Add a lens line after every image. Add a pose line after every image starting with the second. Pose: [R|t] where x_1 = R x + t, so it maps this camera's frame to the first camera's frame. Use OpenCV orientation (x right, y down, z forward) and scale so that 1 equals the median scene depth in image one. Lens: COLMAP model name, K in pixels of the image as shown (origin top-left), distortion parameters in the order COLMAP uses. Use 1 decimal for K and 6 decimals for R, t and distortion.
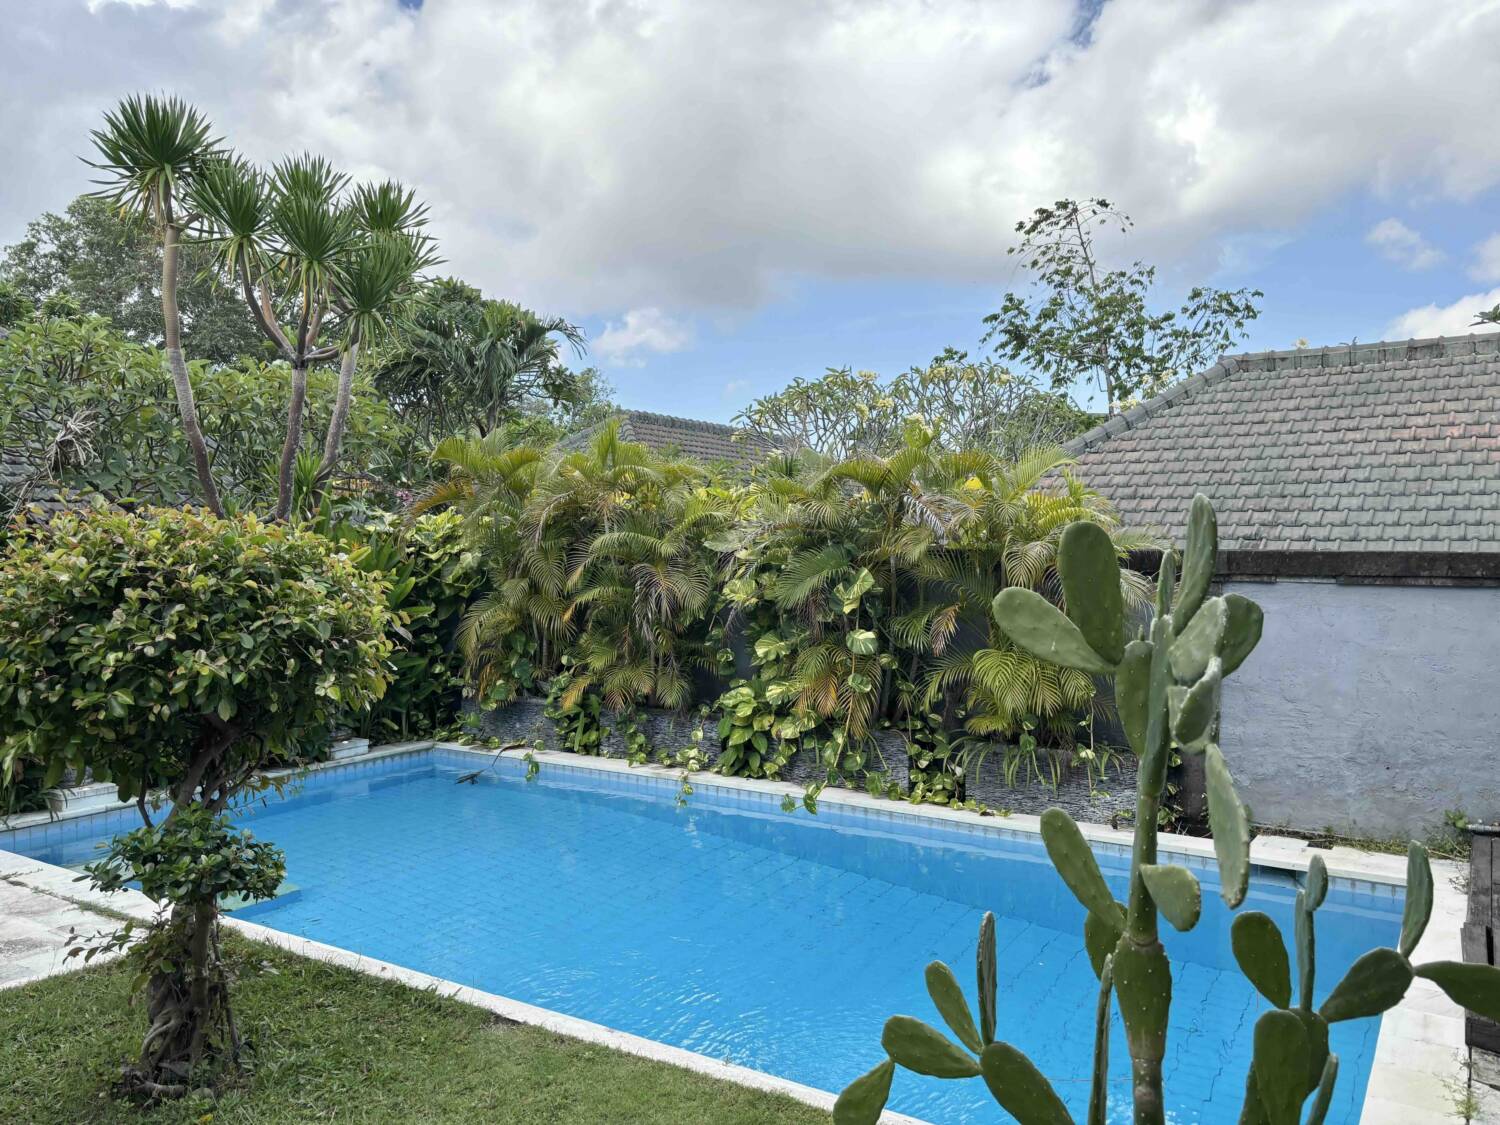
lens RADIAL K [[1132.9, 0, 757.9], [0, 1132.9, 554.0], [0, 0, 1]] dist [0.061915, -0.064873]
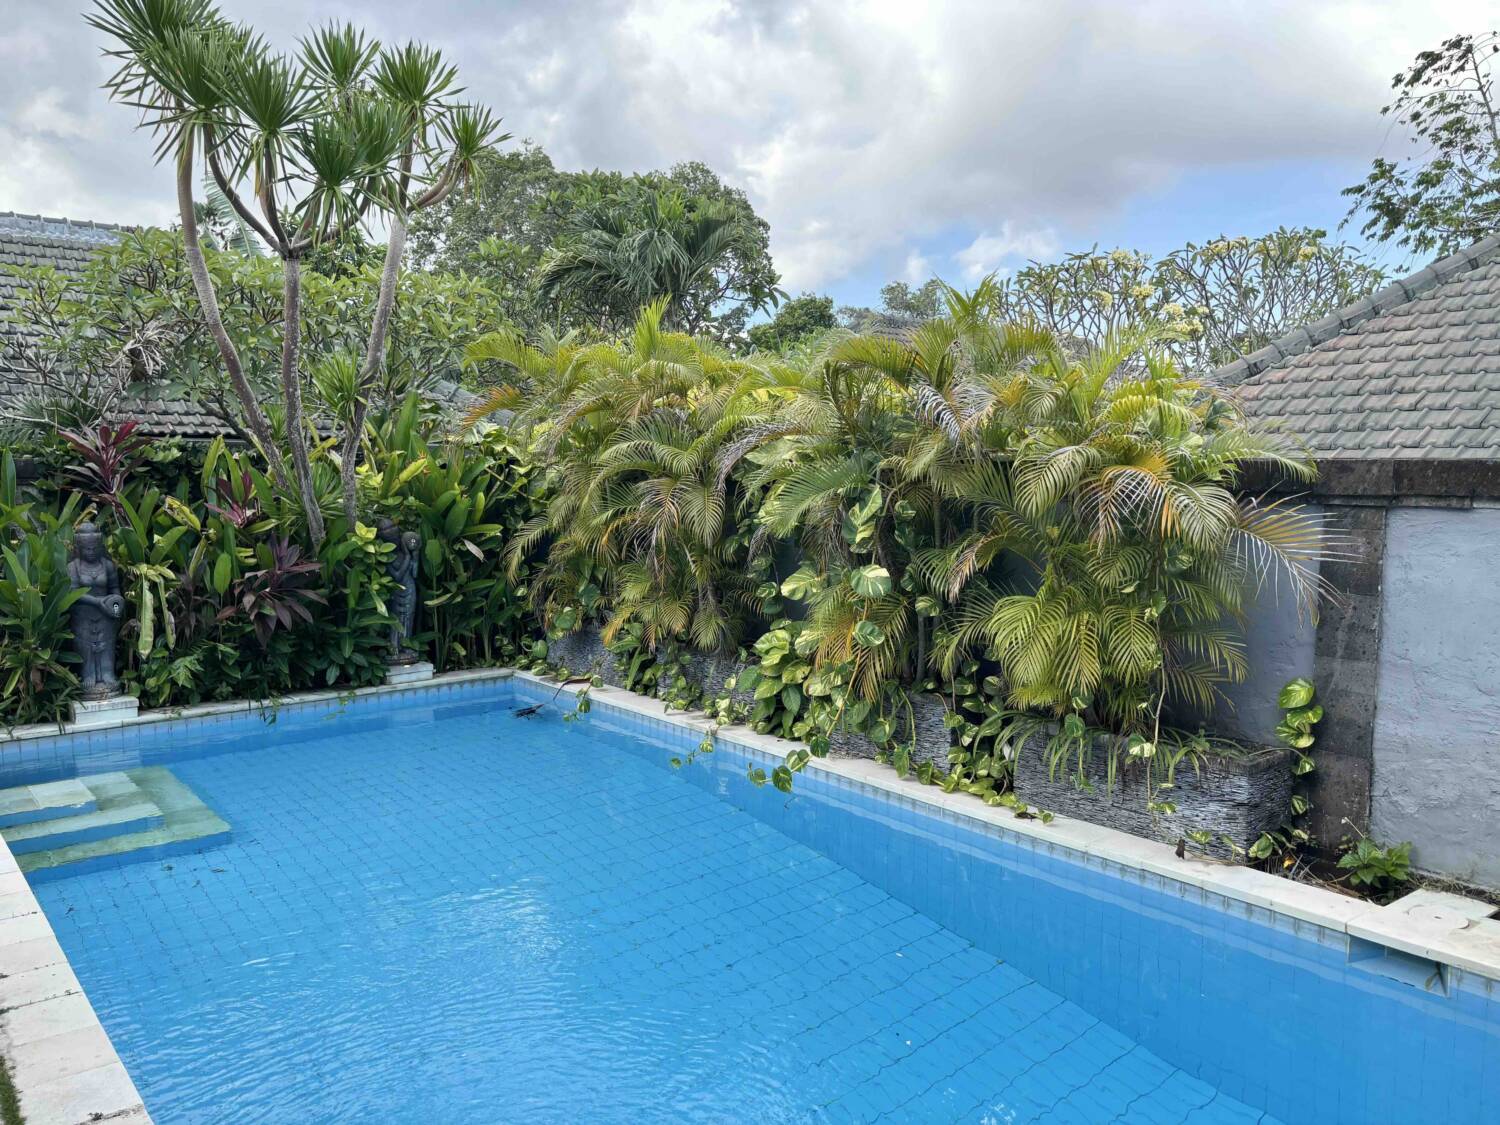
lens RADIAL K [[1132.9, 0, 748.8], [0, 1132.9, 565.8], [0, 0, 1]] dist [0.061915, -0.064873]
pose [[0.953099, 0.027641, -0.301395, 0.197545], [-0.003441, 0.996746, 0.080531, 0.004773], [0.302640, -0.075717, 0.950093, 0.198555]]
